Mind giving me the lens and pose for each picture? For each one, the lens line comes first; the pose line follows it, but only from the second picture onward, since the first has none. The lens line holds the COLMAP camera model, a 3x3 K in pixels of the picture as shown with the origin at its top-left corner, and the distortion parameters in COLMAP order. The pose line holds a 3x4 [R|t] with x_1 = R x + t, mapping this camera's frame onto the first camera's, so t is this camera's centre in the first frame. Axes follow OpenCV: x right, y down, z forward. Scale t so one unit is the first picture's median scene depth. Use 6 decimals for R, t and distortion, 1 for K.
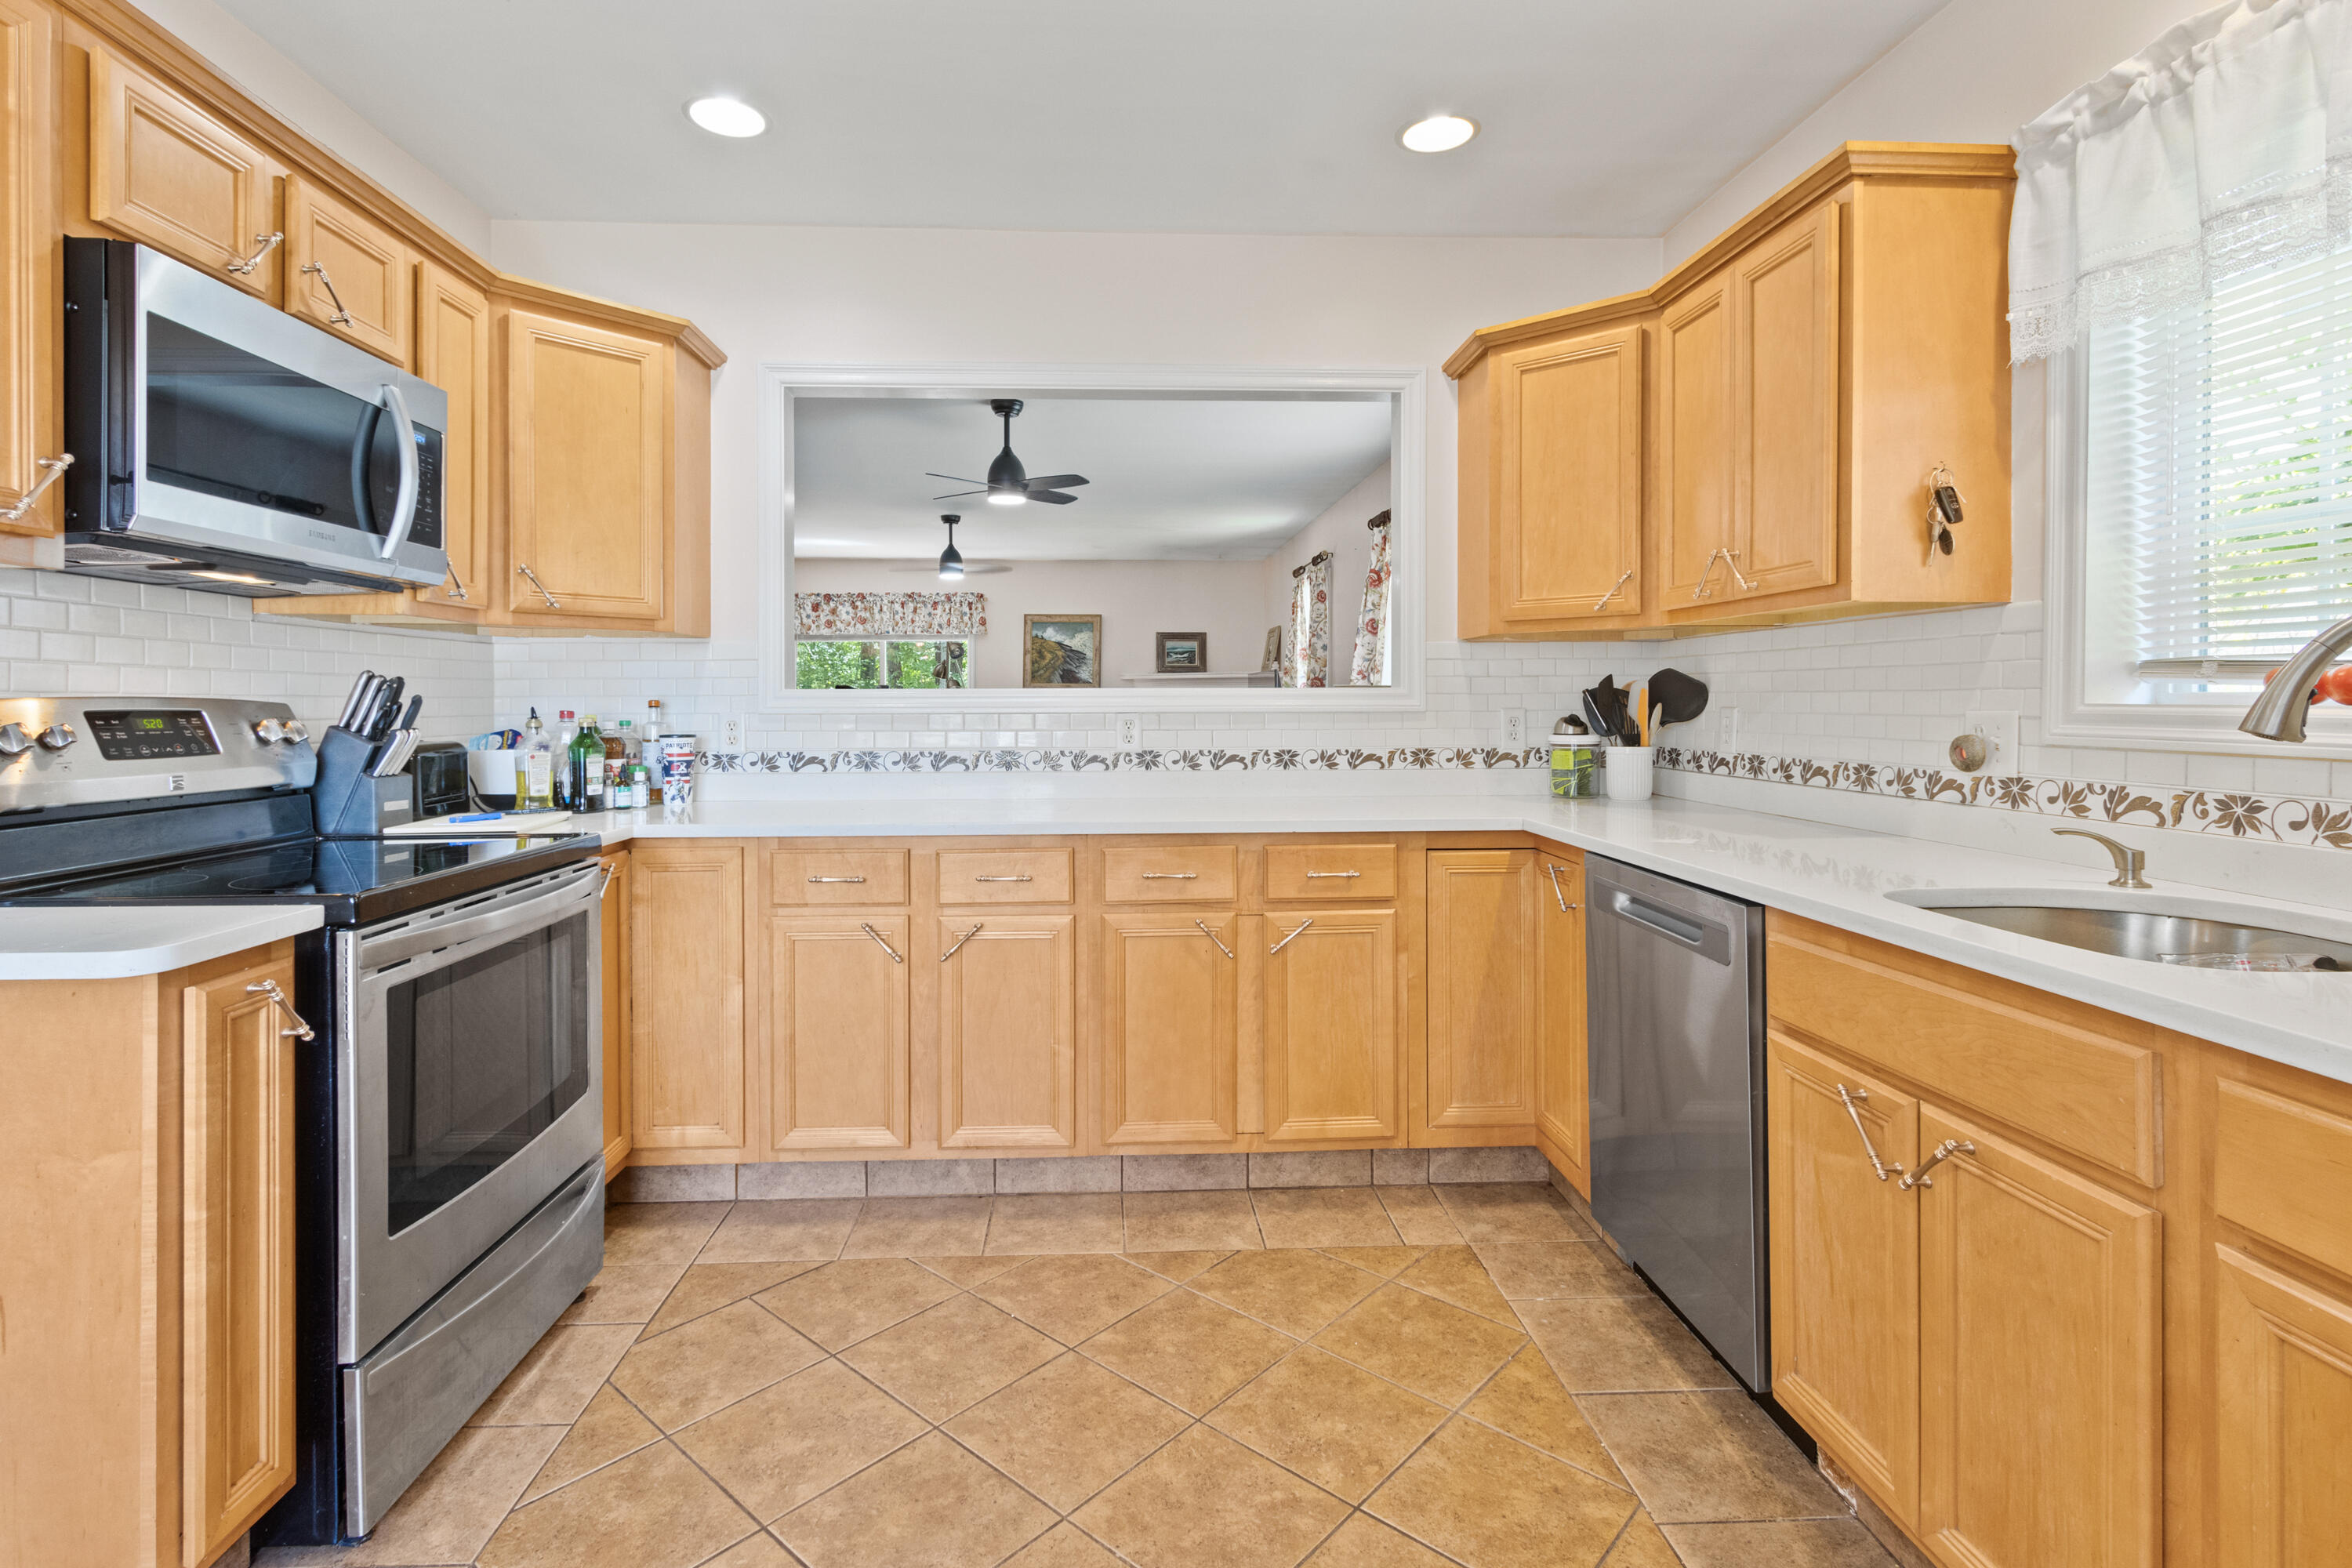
lens RADIAL K [[1136.1, 0, 1165.2], [0, 1136.1, 701.9], [0, 0, 1]] dist [0.002096, 0.000098]
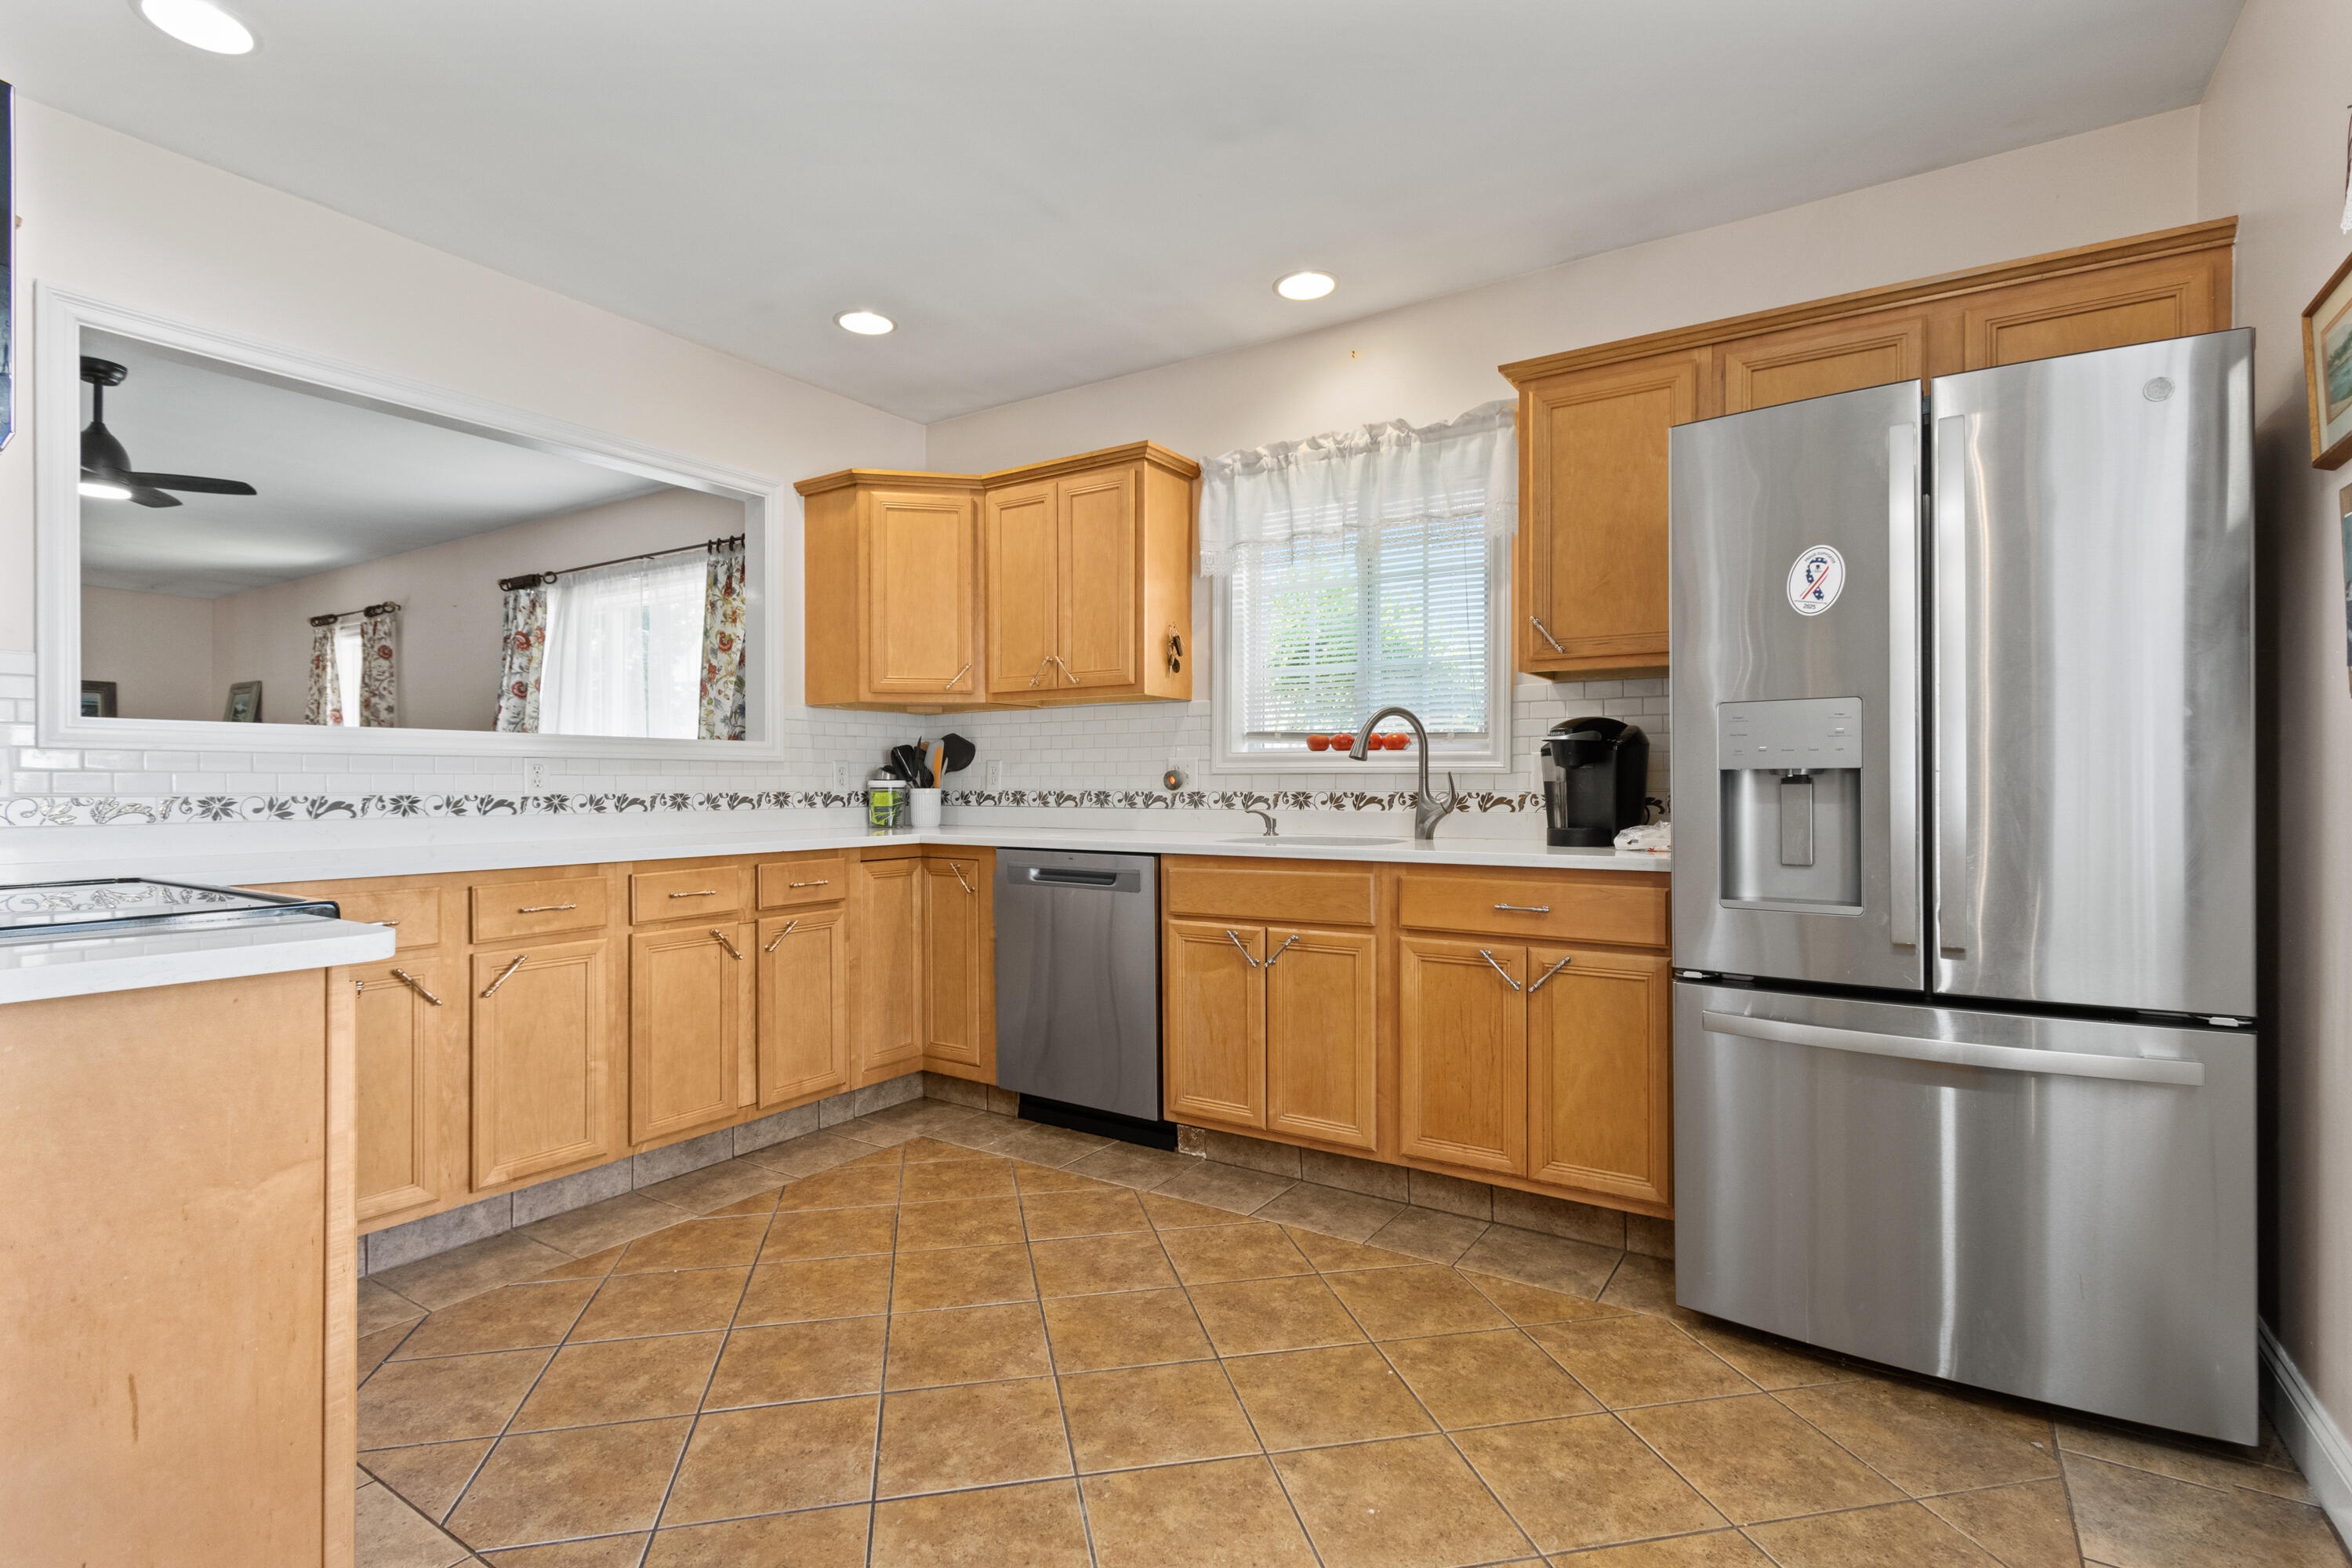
lens RADIAL K [[1107.5, 0, 1176.0], [0, 1107.5, 784.0], [0, 0, 1]] dist [-0.000908, -0.000423]
pose [[0.583851, 0.001196, 0.811860, -0.630043], [0.002498, 0.999992, -0.003270, 0.047605], [-0.811857, 0.003937, 0.583843, -0.049350]]
